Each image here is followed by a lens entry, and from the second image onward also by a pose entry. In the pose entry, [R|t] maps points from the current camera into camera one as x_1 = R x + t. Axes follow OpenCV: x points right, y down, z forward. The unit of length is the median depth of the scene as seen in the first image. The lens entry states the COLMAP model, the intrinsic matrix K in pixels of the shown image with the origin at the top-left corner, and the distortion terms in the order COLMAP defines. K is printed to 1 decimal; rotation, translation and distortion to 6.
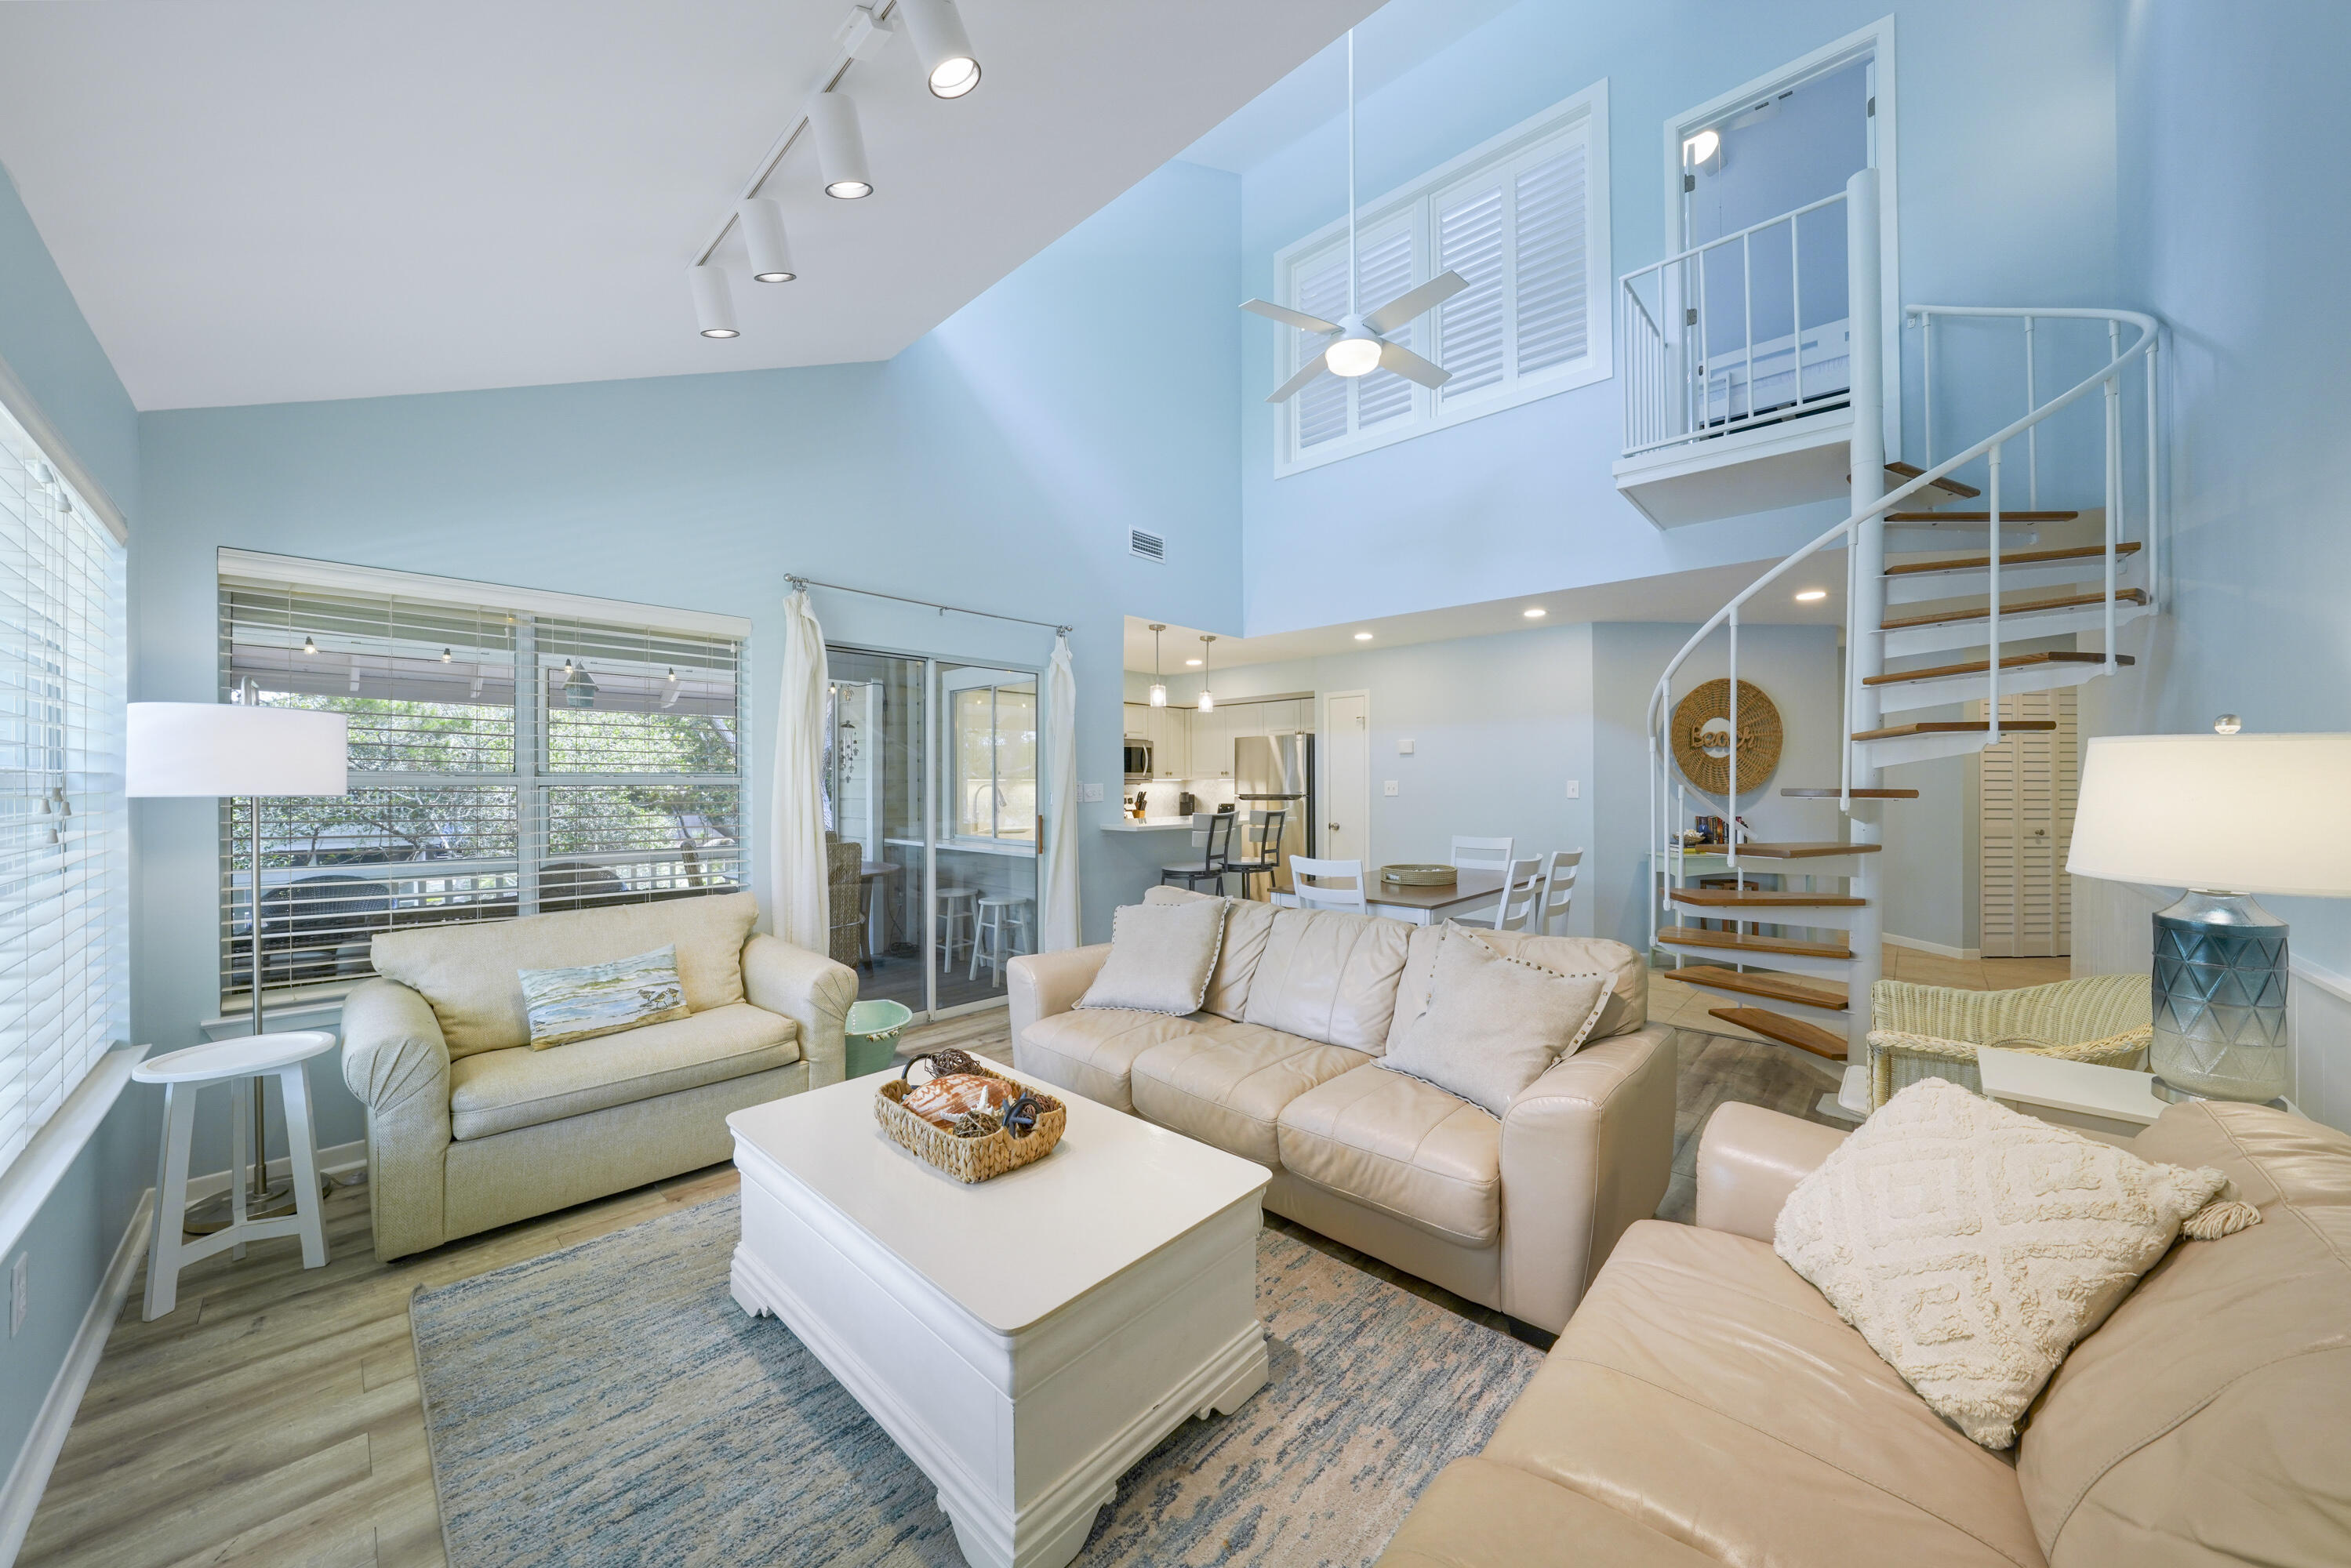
lens RADIAL K [[813.0, 0, 1188.9], [0, 813.0, 785.1], [0, 0, 1]] dist [-0.020741, 0.000107]
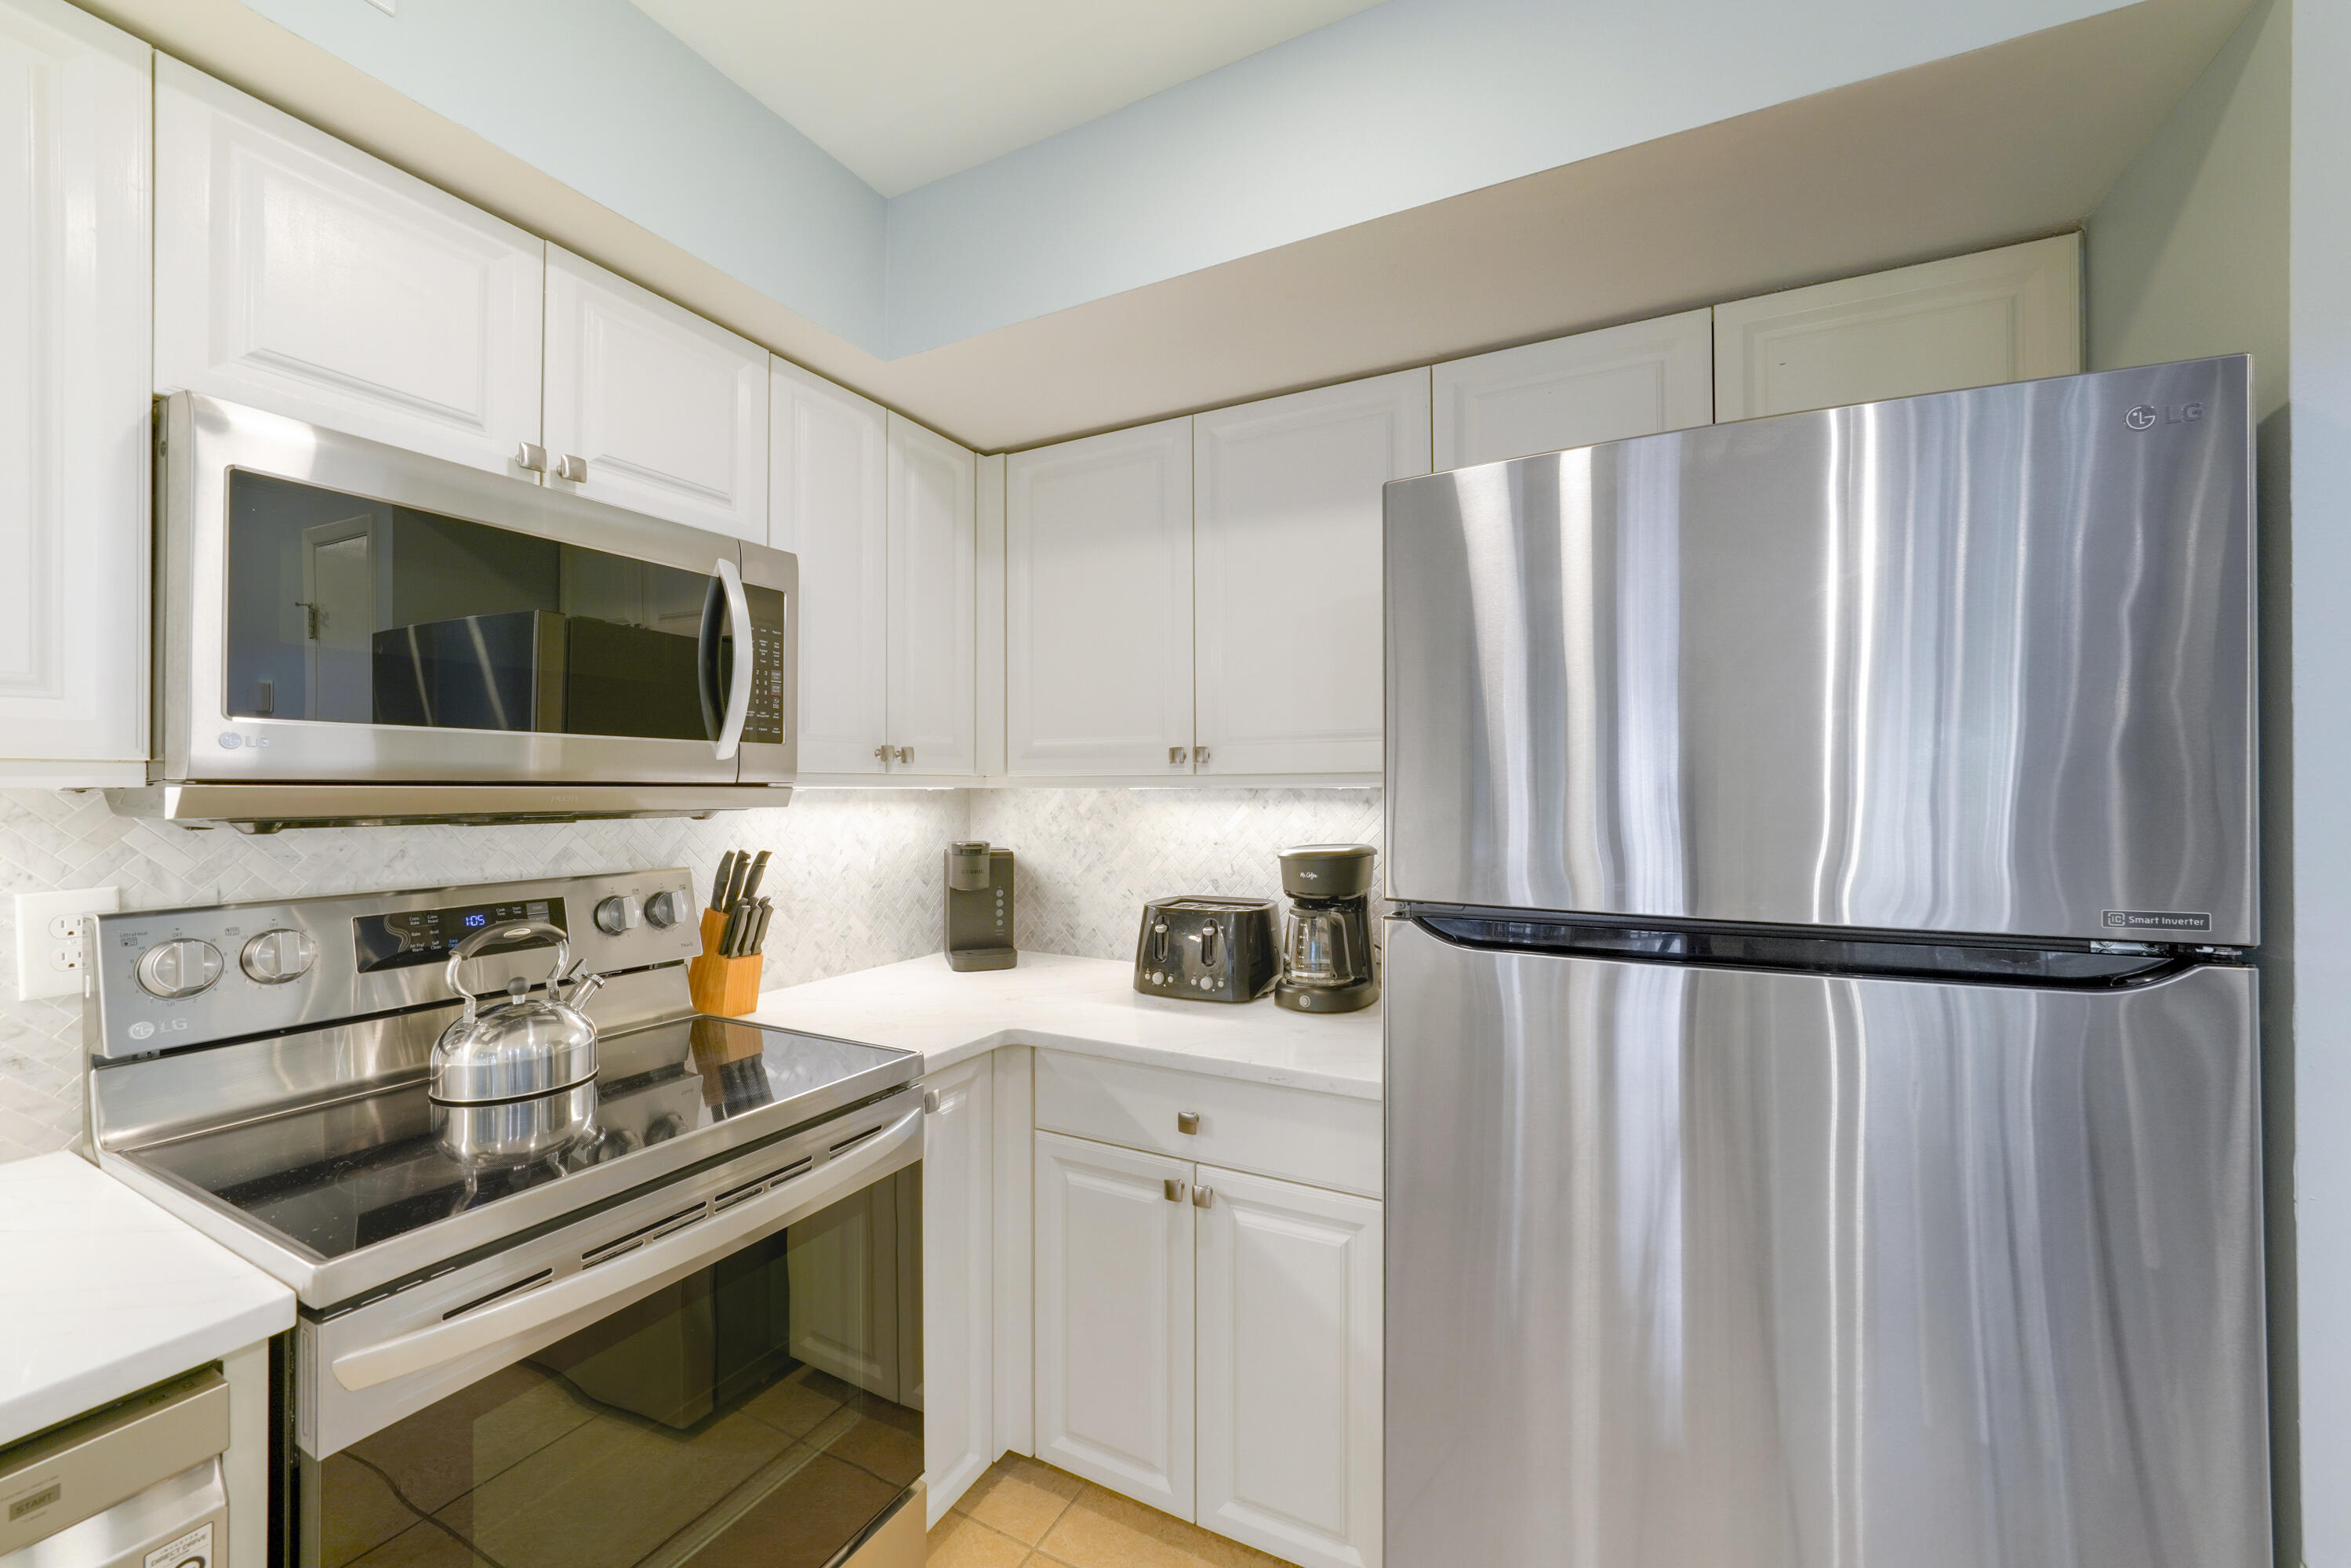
lens RADIAL K [[906.9, 0, 1167.0], [0, 906.9, 782.1], [0, 0, 1]] dist [-0.002229, 0.000052]
pose [[0.965736, 0.004523, 0.259487, -0.043694], [-0.001290, 0.999919, -0.012630, -0.011836], [-0.259523, 0.011862, 0.965664, 1.831177]]
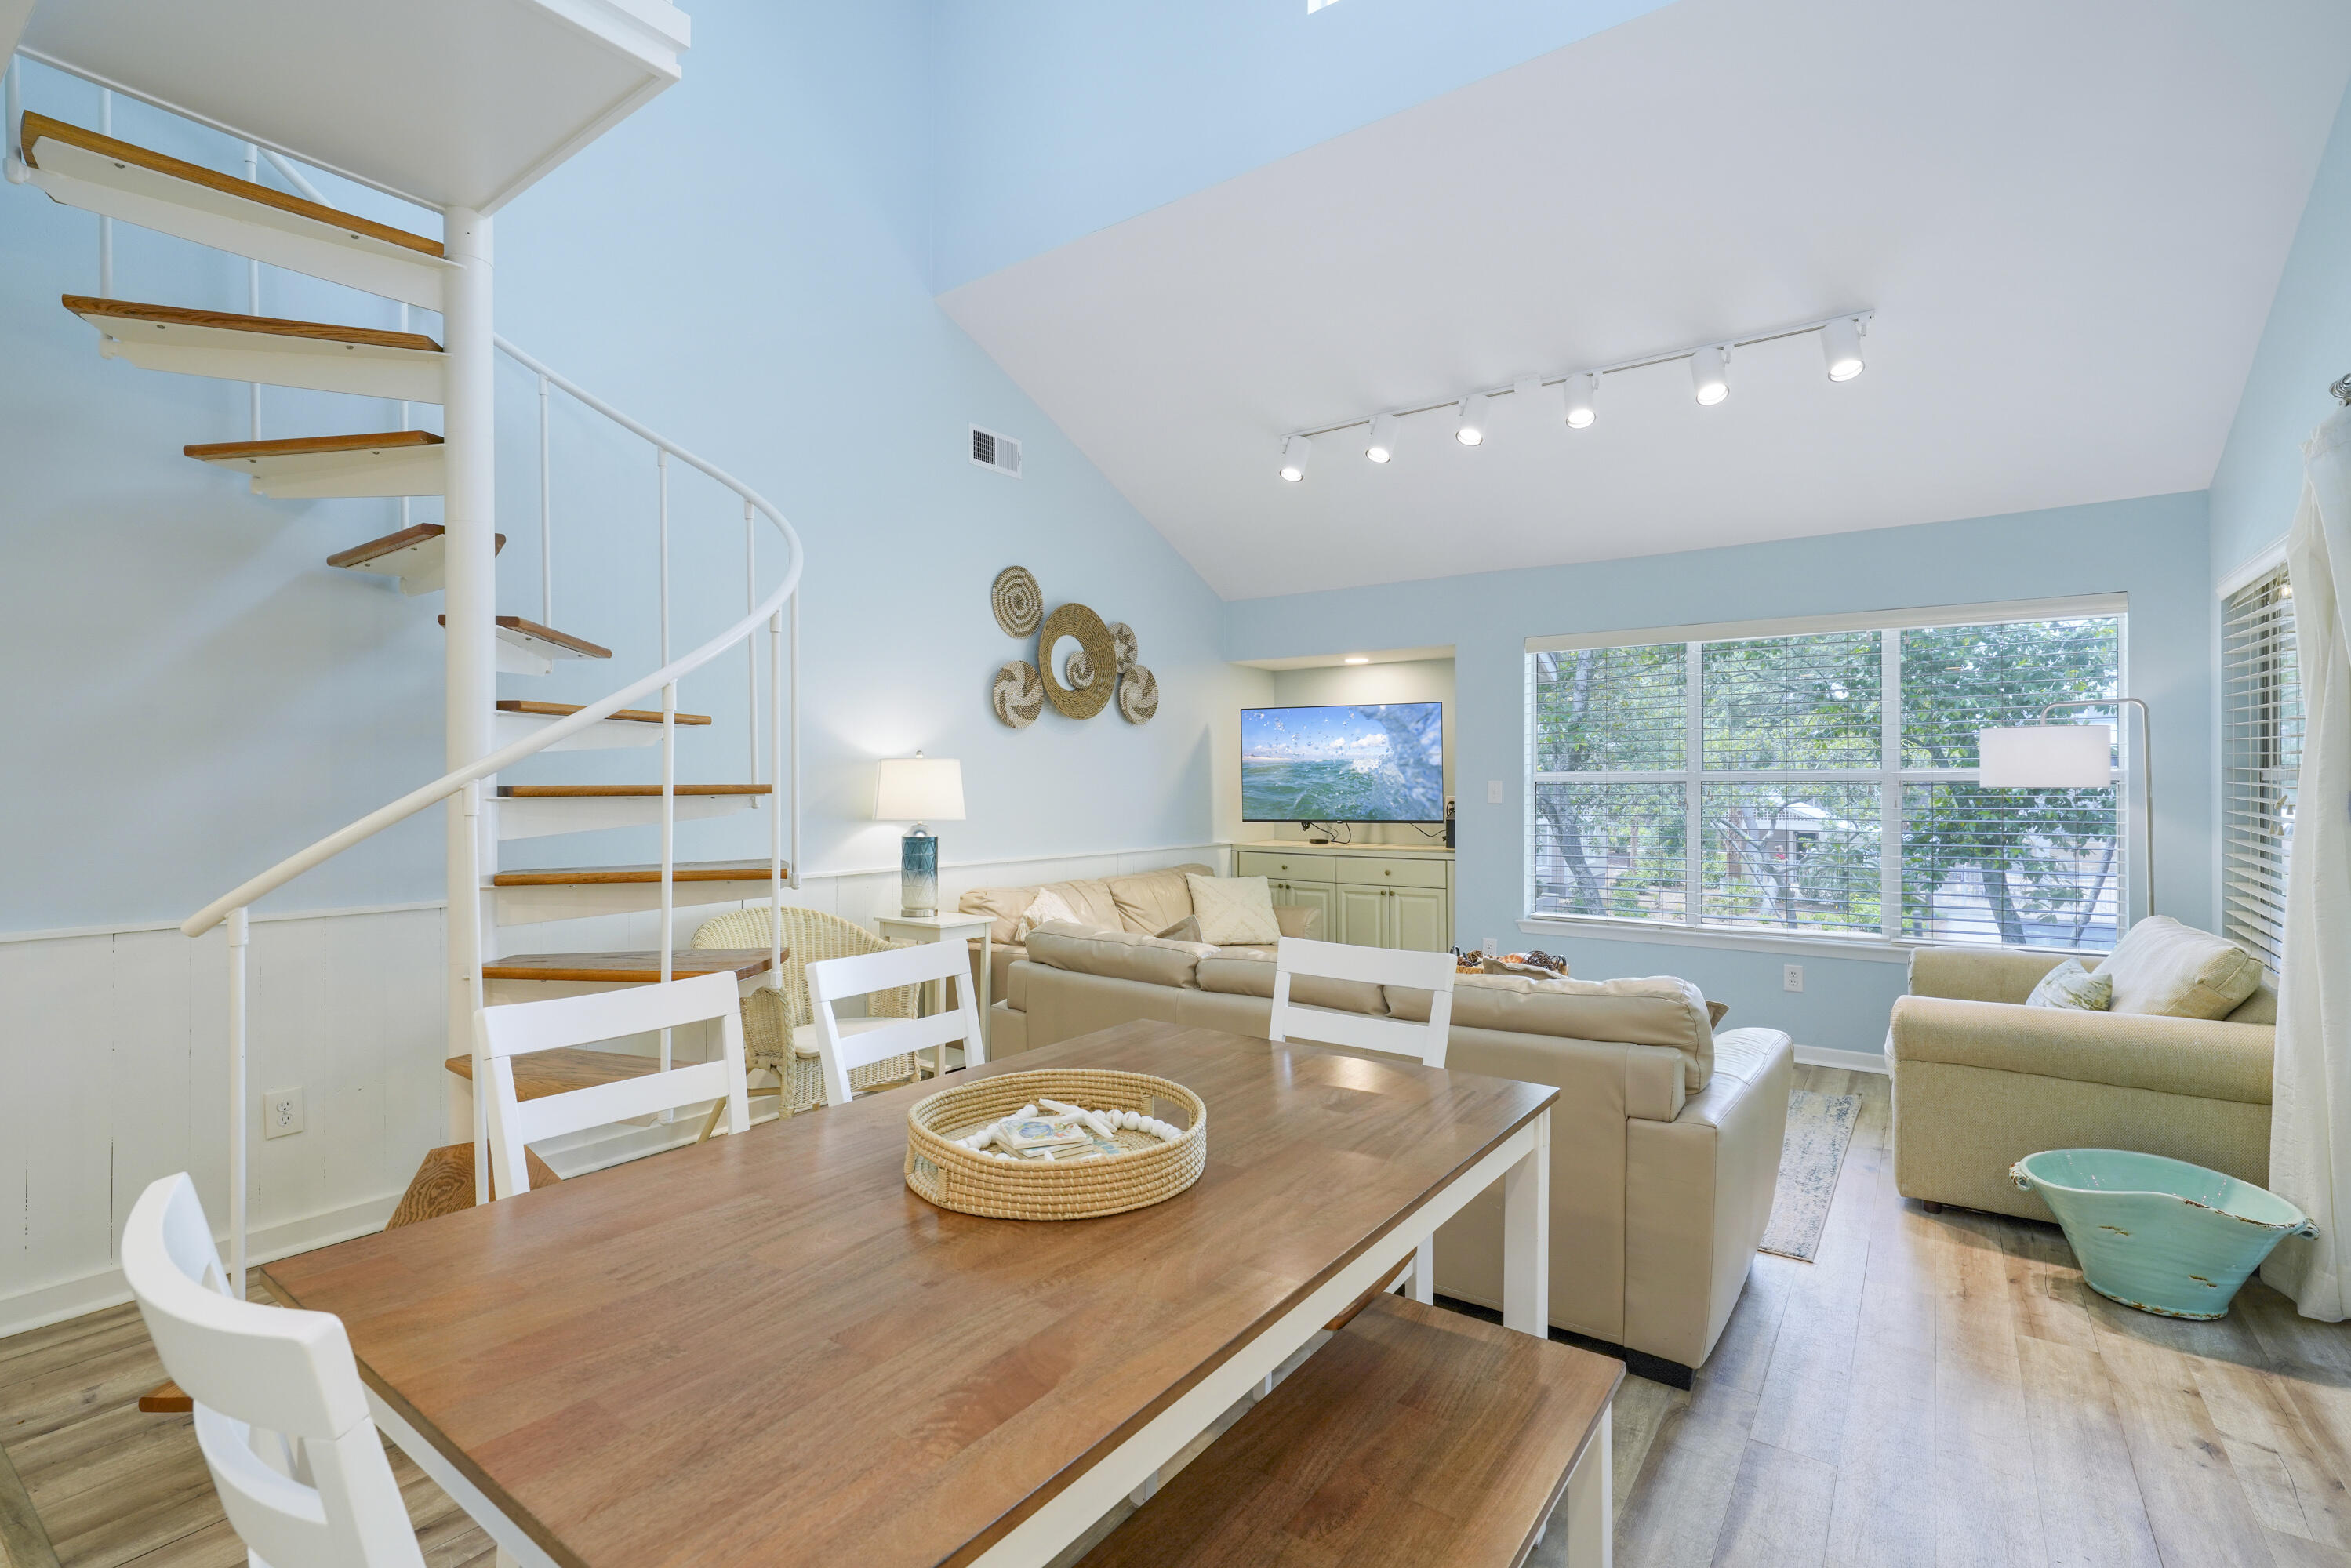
lens RADIAL K [[1058.3, 0, 1180.8], [0, 1058.3, 780.4], [0, 0, 1]] dist [-0.003066, 0.000875]
pose [[-0.992529, 0.001992, -0.121990, 0.345129], [0.001787, 0.999997, 0.001789, -0.000716], [0.121993, 0.001558, -0.992530, 1.604694]]
